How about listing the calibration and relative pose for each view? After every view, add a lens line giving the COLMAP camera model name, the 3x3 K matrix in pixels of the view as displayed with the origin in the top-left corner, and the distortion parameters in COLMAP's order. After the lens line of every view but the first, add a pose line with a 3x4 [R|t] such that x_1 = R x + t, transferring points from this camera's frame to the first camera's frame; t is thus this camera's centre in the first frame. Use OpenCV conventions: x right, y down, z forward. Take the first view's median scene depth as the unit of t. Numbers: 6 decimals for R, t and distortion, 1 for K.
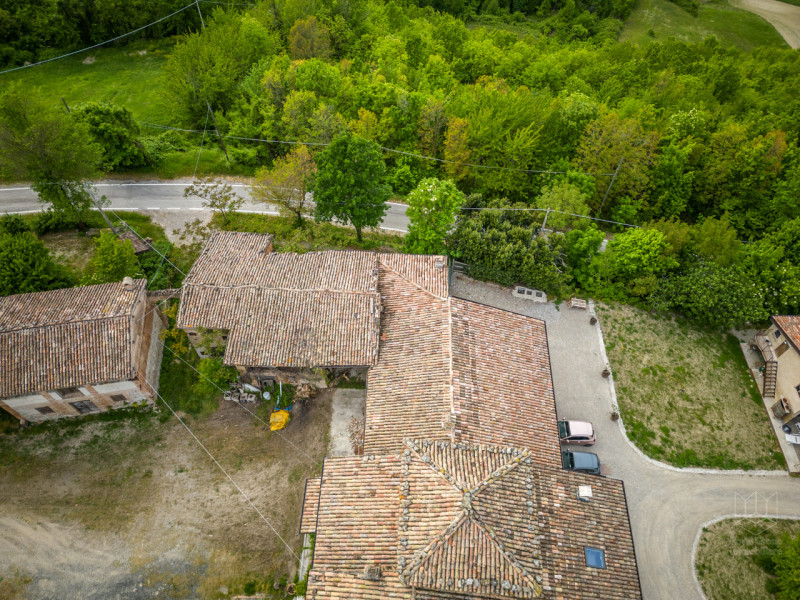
lens RADIAL K [[555.9, 0, 394.2], [0, 555.9, 298.7], [0, 0, 1]] dist [0.072639, -0.057475]
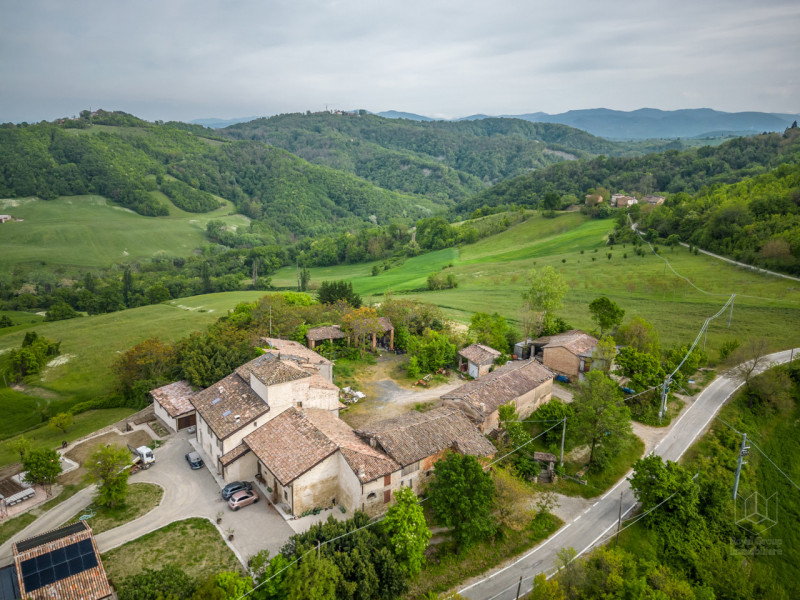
lens RADIAL K [[561.0, 0, 402.8], [0, 561.0, 300.1], [0, 0, 1]] dist [0.072268, -0.063138]
pose [[-0.770830, 0.157544, -0.617253, 0.962977], [-0.543914, 0.341644, 0.766444, -1.616438], [0.331630, 0.926531, -0.177659, 0.979225]]
